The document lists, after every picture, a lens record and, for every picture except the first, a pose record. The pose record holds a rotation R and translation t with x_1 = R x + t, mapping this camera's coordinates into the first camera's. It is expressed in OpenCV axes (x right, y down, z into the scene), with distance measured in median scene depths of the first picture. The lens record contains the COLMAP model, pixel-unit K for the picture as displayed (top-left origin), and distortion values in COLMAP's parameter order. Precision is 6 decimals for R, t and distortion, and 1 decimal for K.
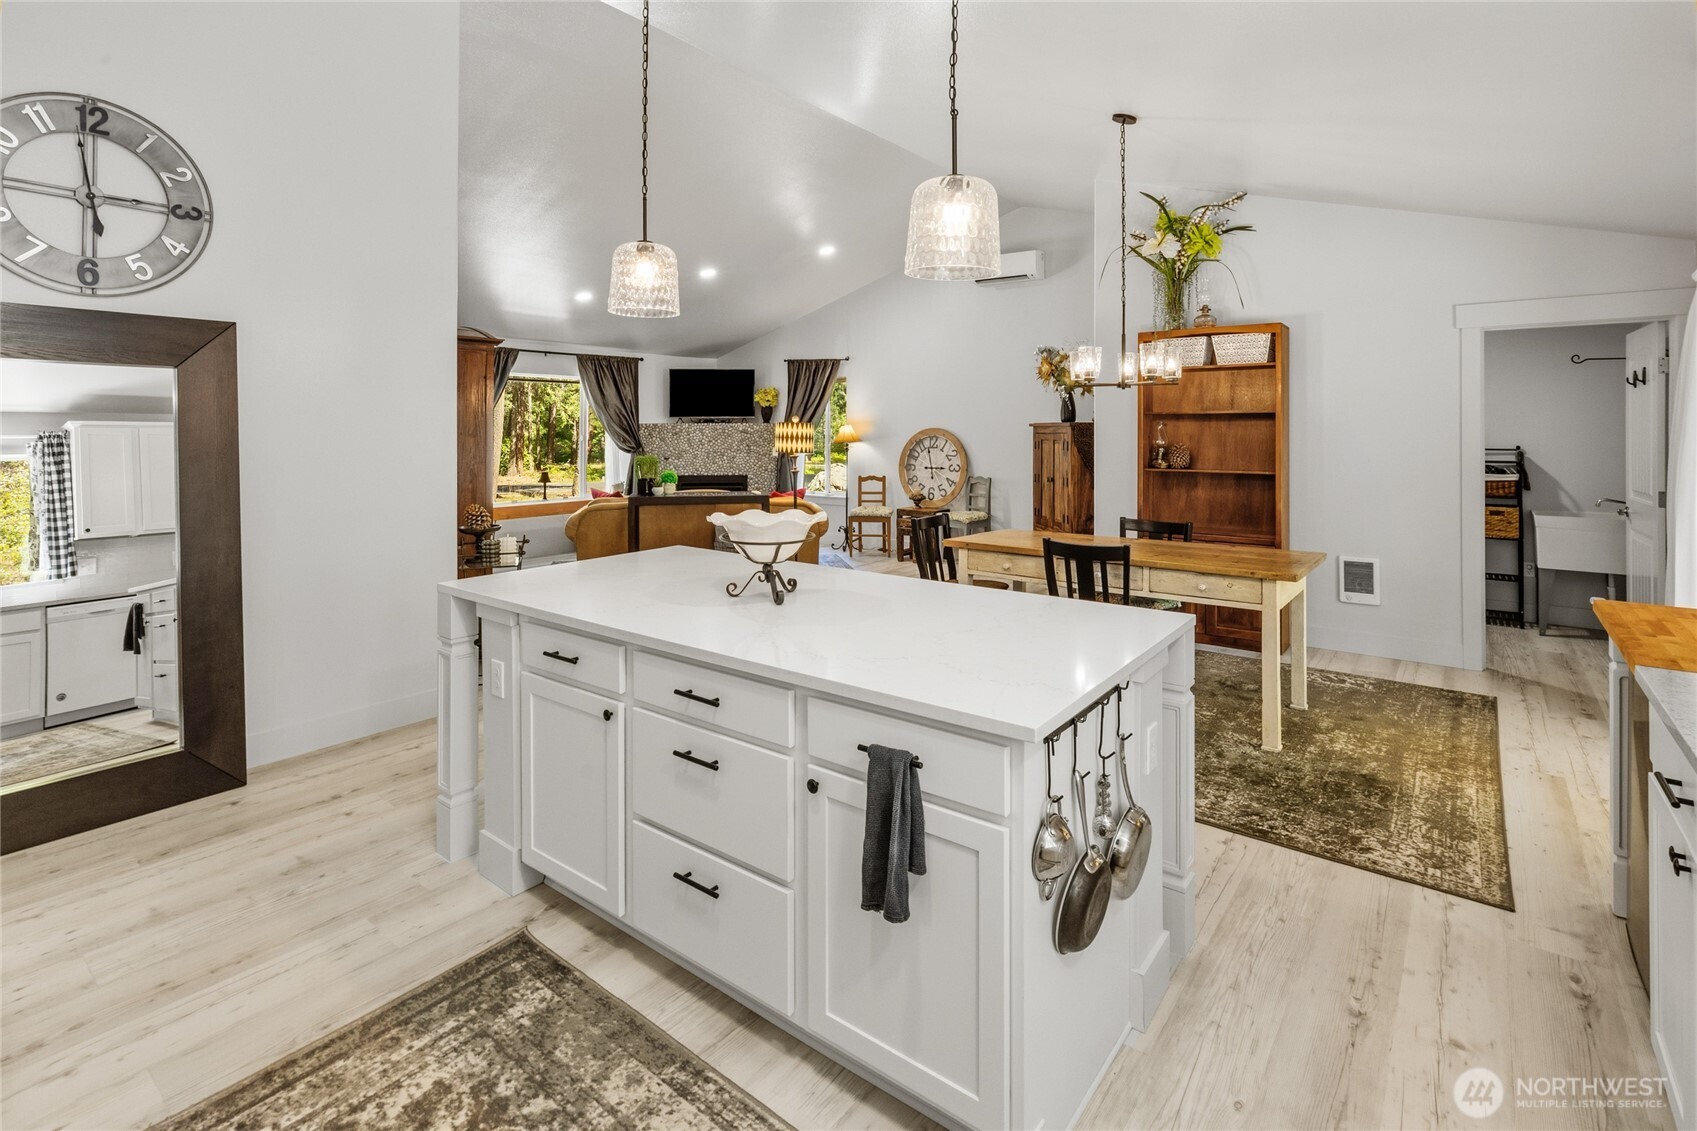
lens RADIAL K [[781.5, 0, 864.0], [0, 781.5, 427.5], [0, 0, 1]] dist [-0.001954, 0.001543]
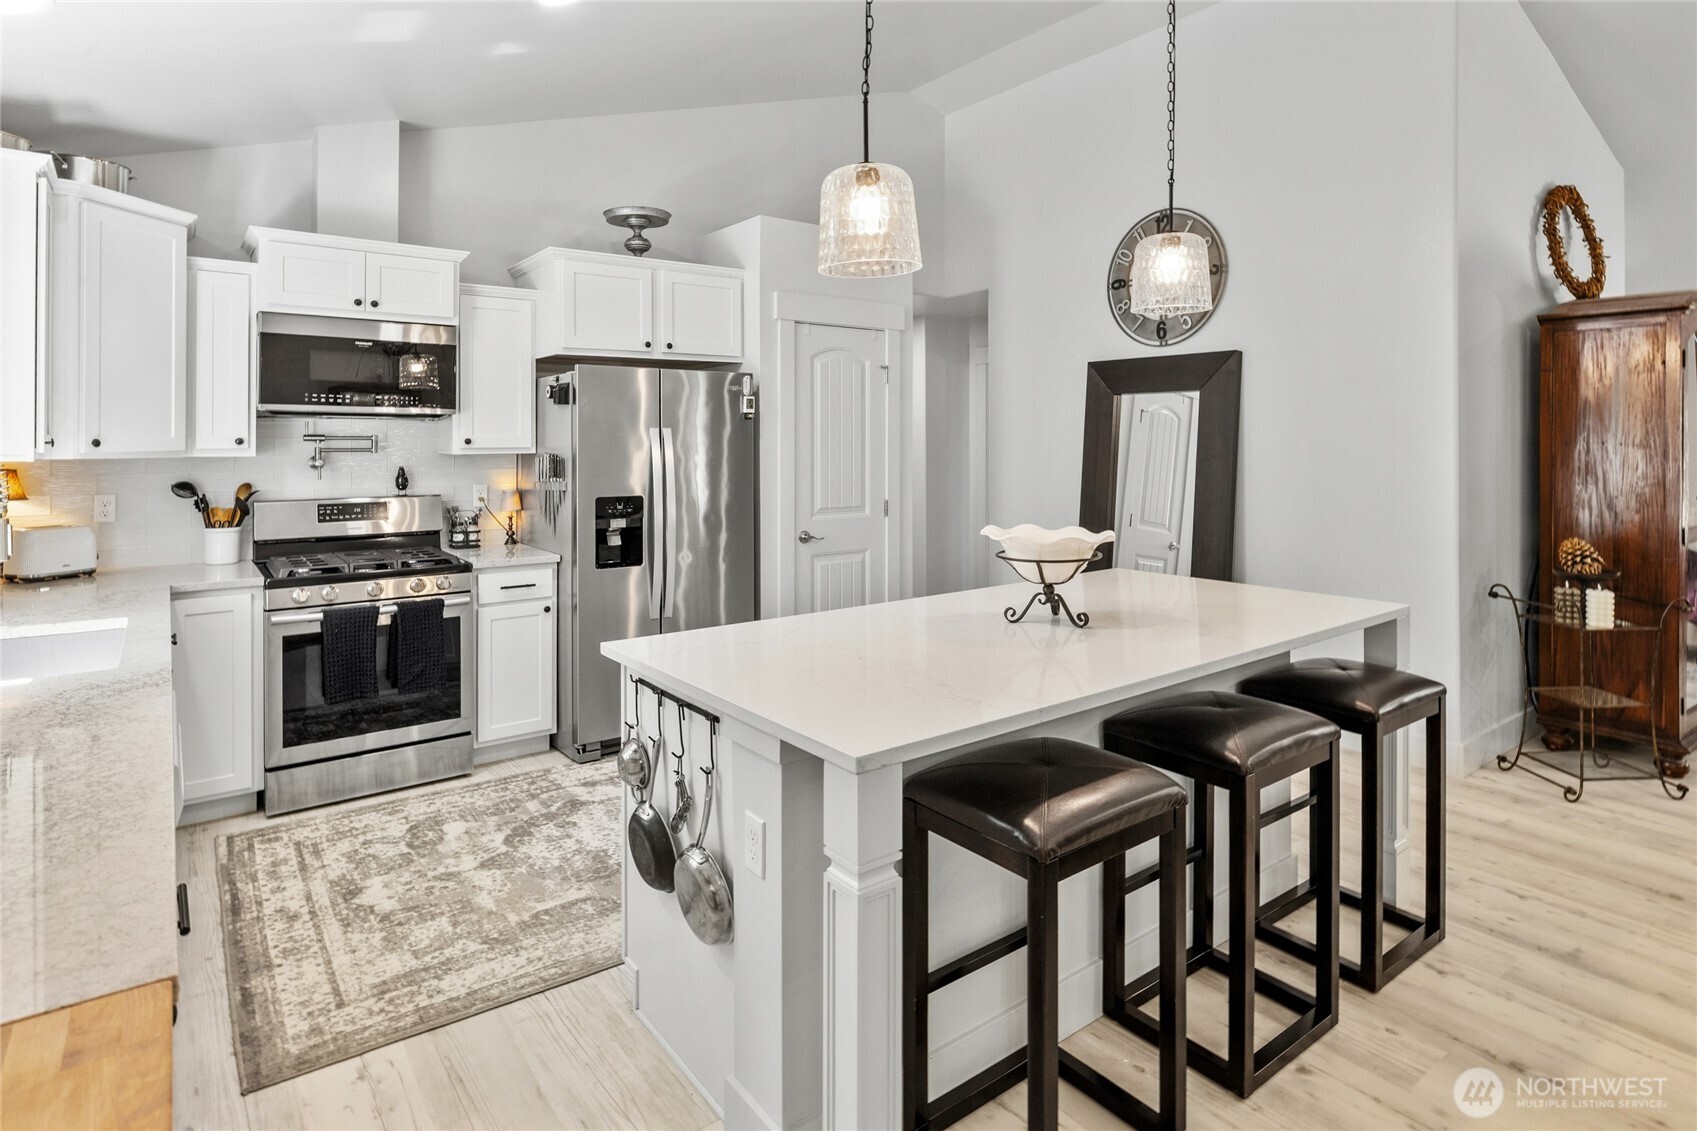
lens RADIAL K [[899.5, 0, 849.8], [0, 899.5, 449.0], [0, 0, 1]] dist [-0.006175, 0.000918]
pose [[-0.252387, 0.014036, -0.967524, 0.892639], [0.003700, 0.999901, 0.013540, 0.000308], [0.967619, -0.000163, -0.252415, 0.975496]]
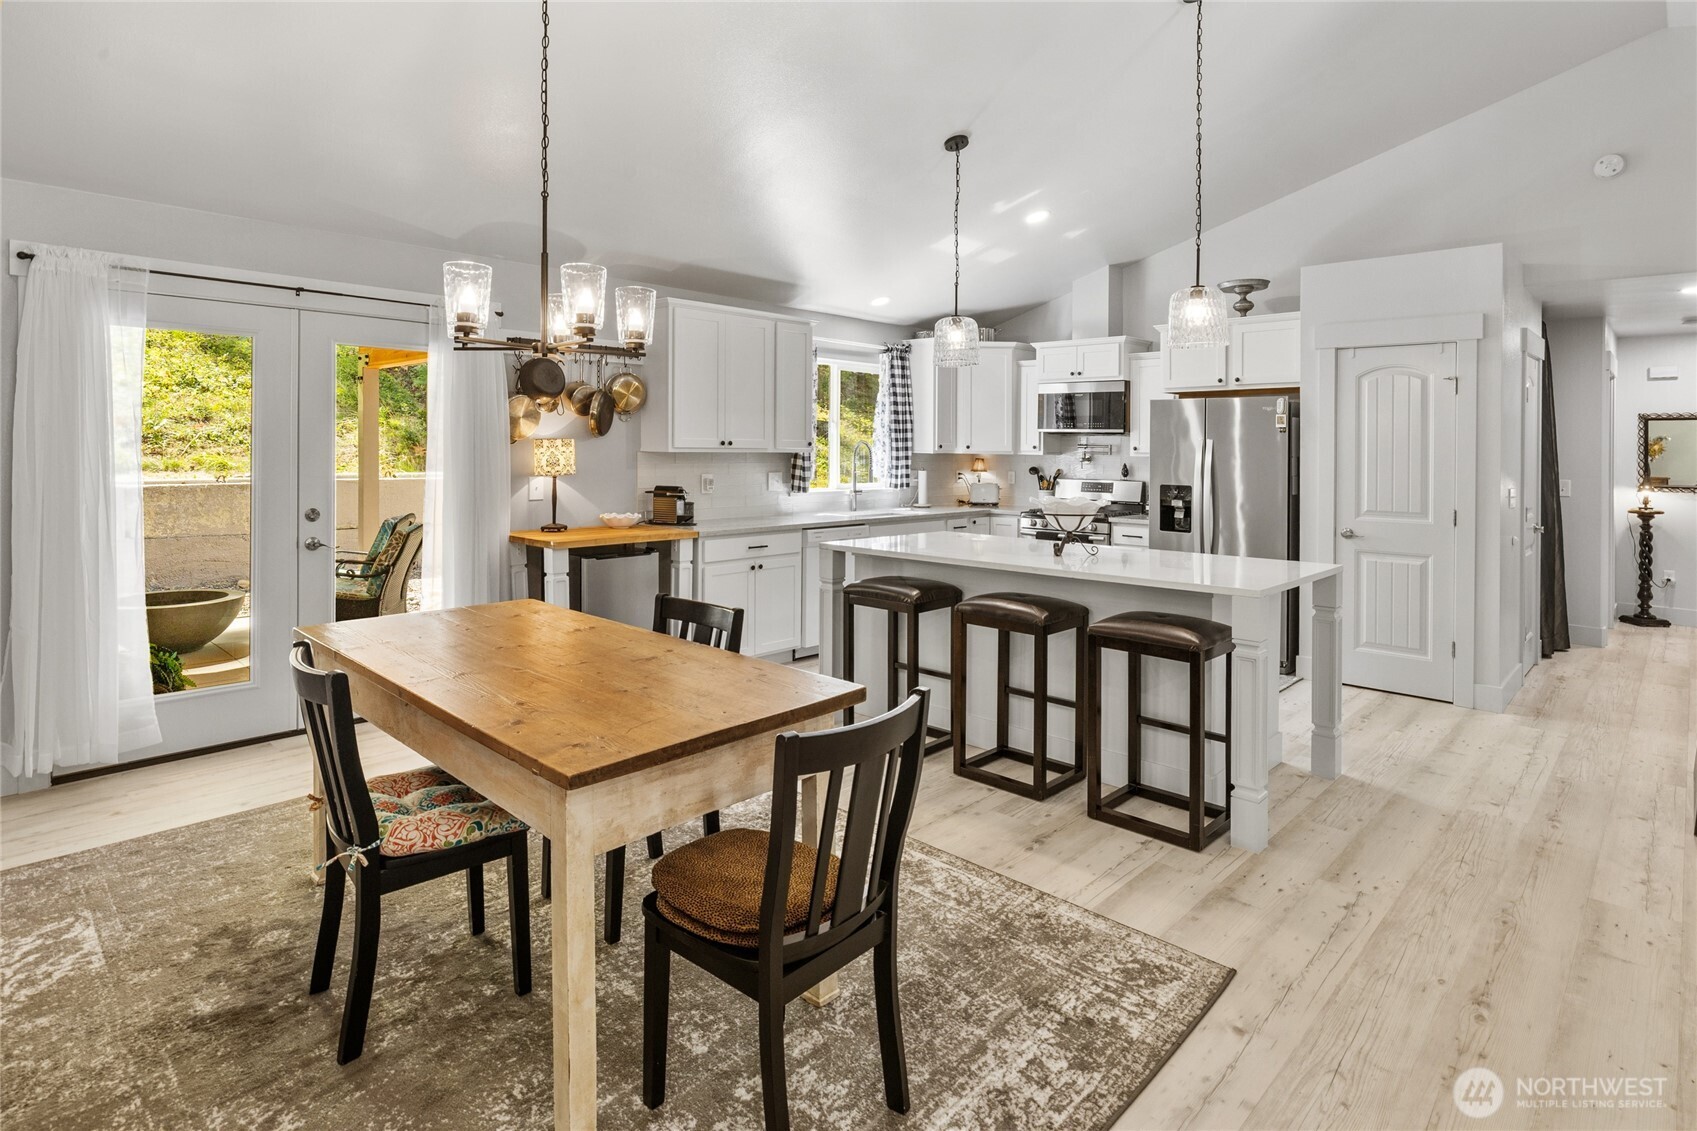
lens RADIAL K [[899.5, 0, 838.2], [0, 899.5, 437.0], [0, 0, 1]] dist [-0.006175, 0.000918]
pose [[-0.995165, -0.007924, 0.097897, 0.141934], [-0.009379, 0.999852, -0.014412, 0.018727], [-0.097768, -0.015261, -0.995092, 2.618785]]
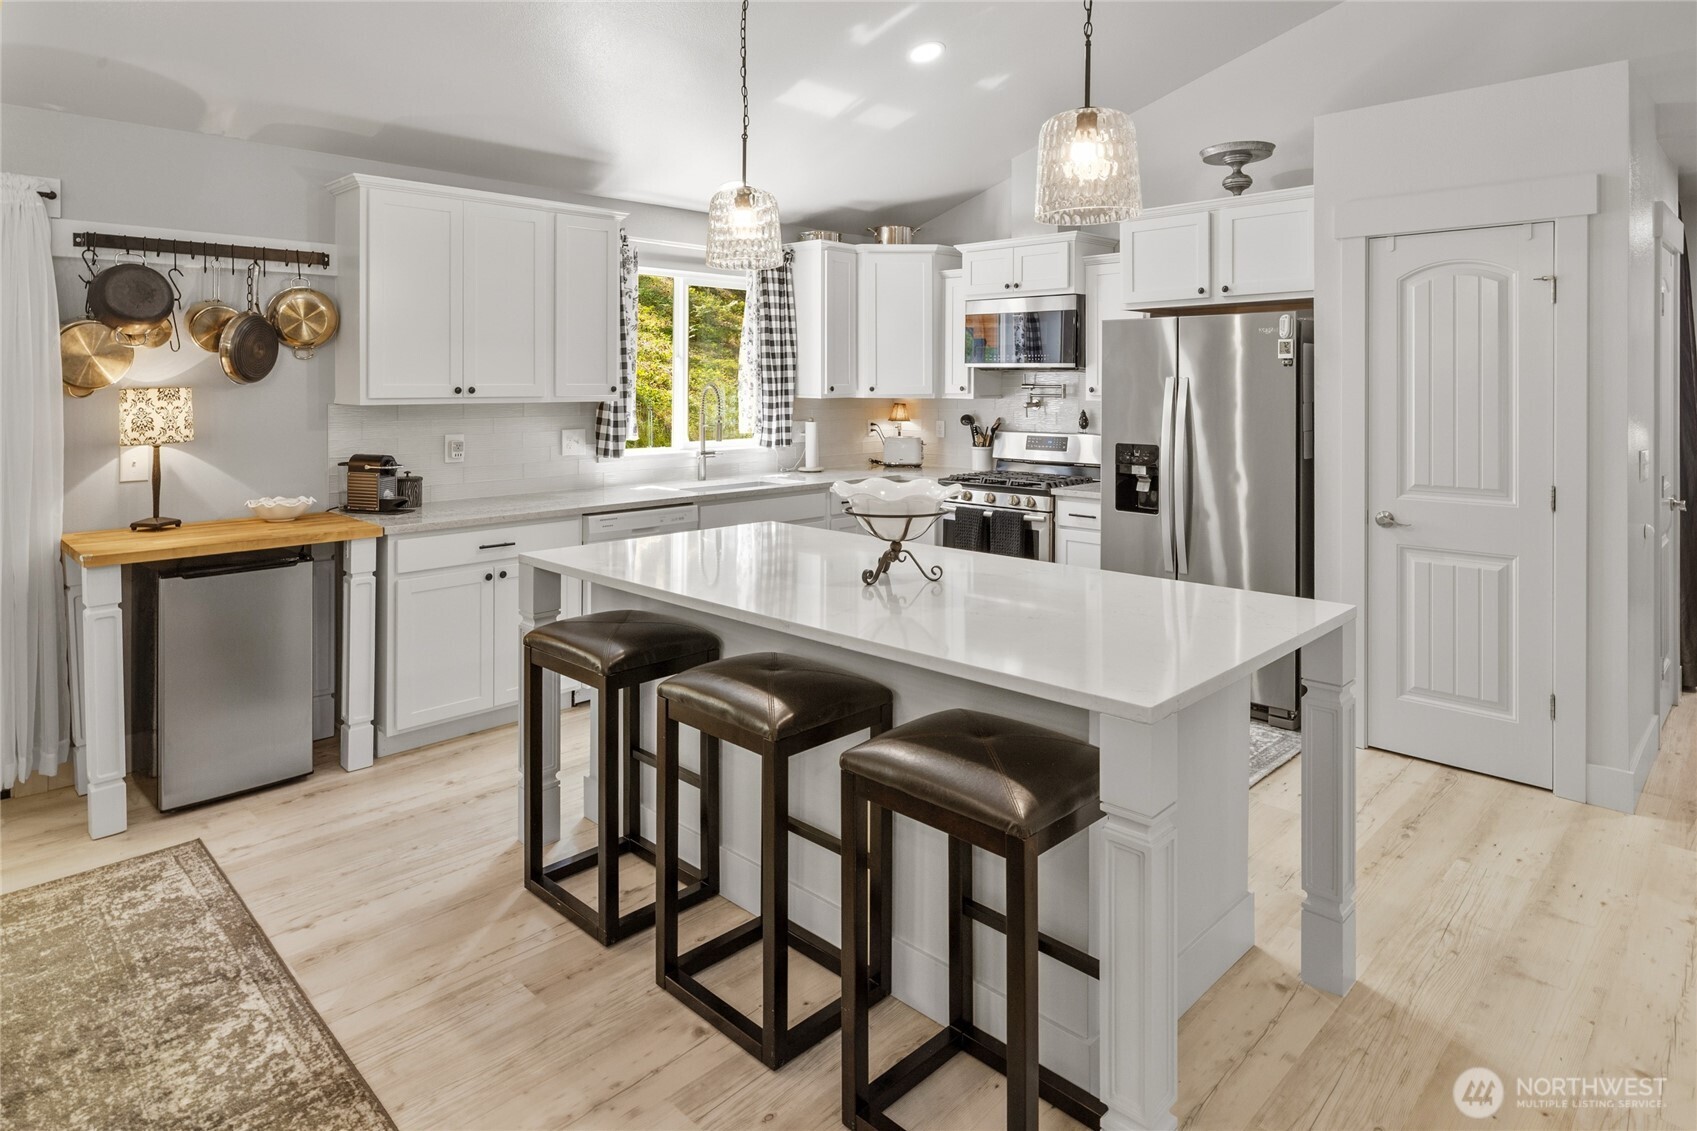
lens RADIAL K [[976.8, 0, 841.3], [0, 976.8, 379.0], [0, 0, 1]] dist [-0.005583, 0.002445]
pose [[-0.993134, 0.002073, 0.116967, -0.185582], [0.001262, 0.999975, -0.007005, -0.002475], [-0.116979, -0.006810, -0.993111, 1.993652]]
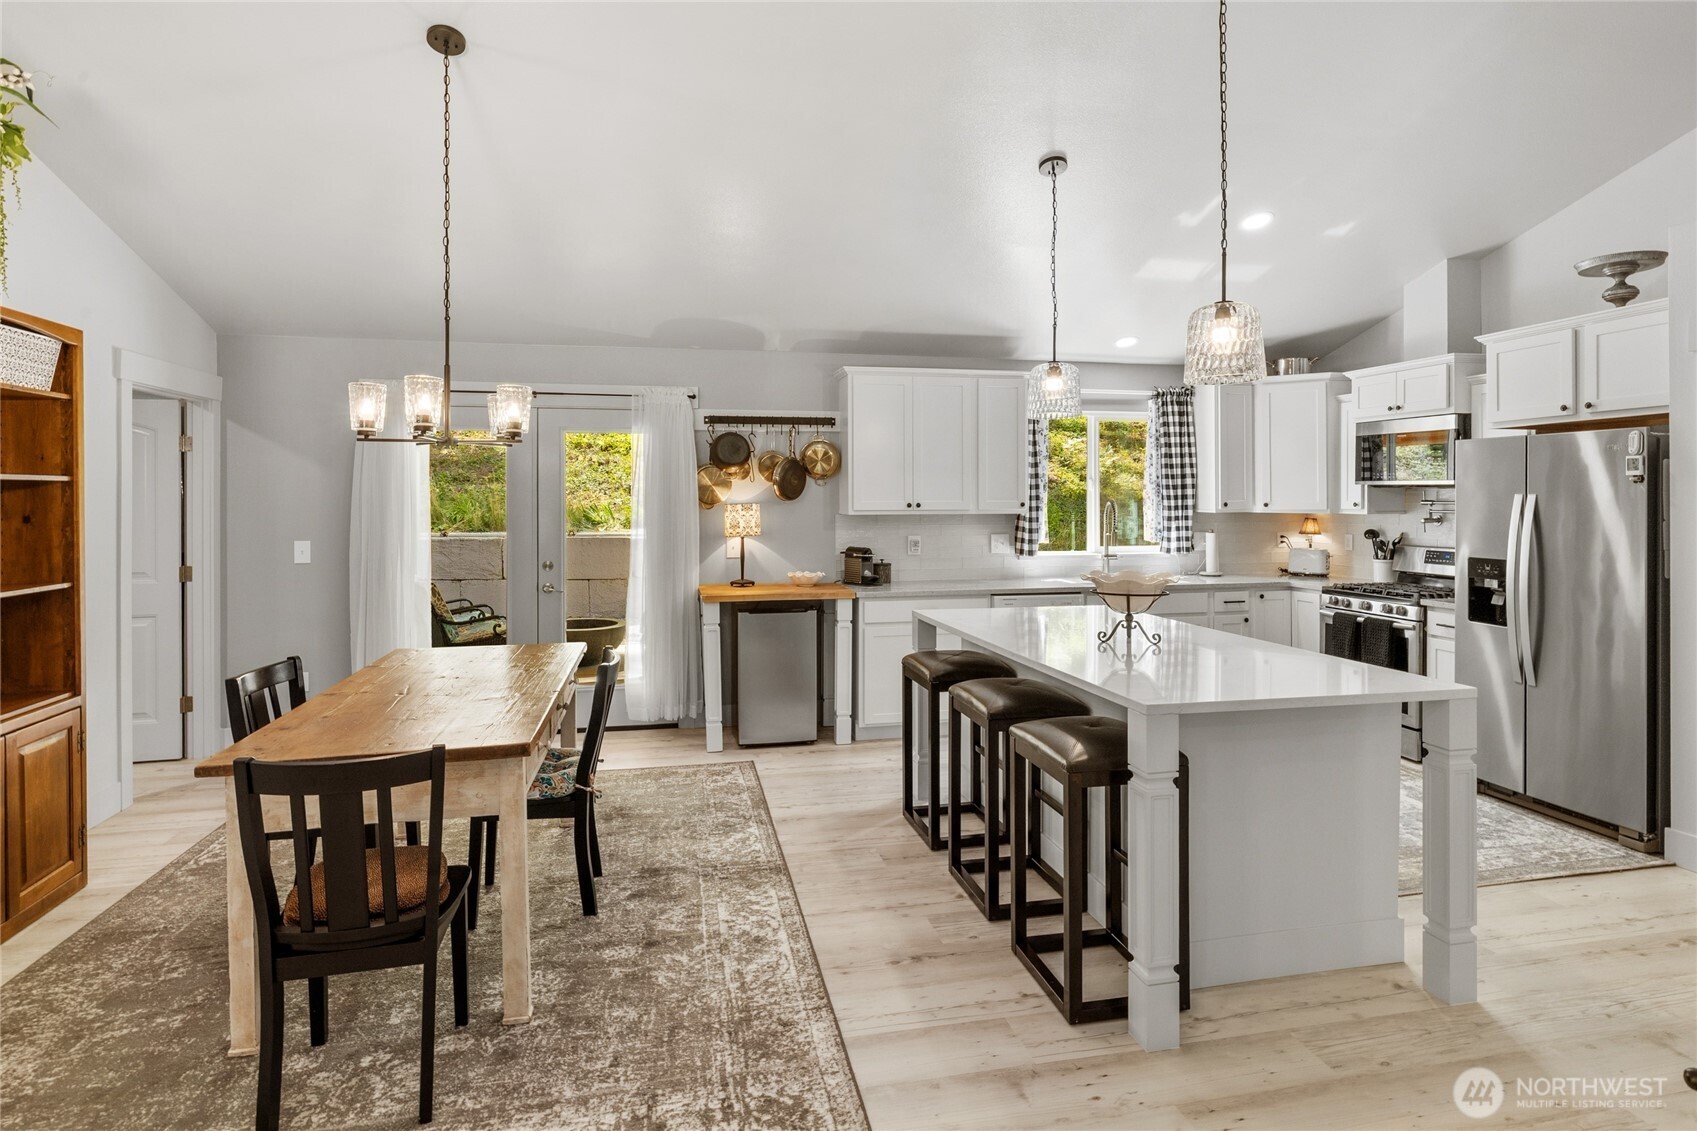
lens RADIAL K [[899.5, 0, 841.2], [0, 899.5, 497.4], [0, 0, 1]] dist [-0.006175, 0.000918]
pose [[-0.763438, 0.004154, 0.645868, -0.664876], [0.002013, 0.999990, -0.004052, -0.007076], [-0.645878, -0.001793, -0.763438, 2.254778]]
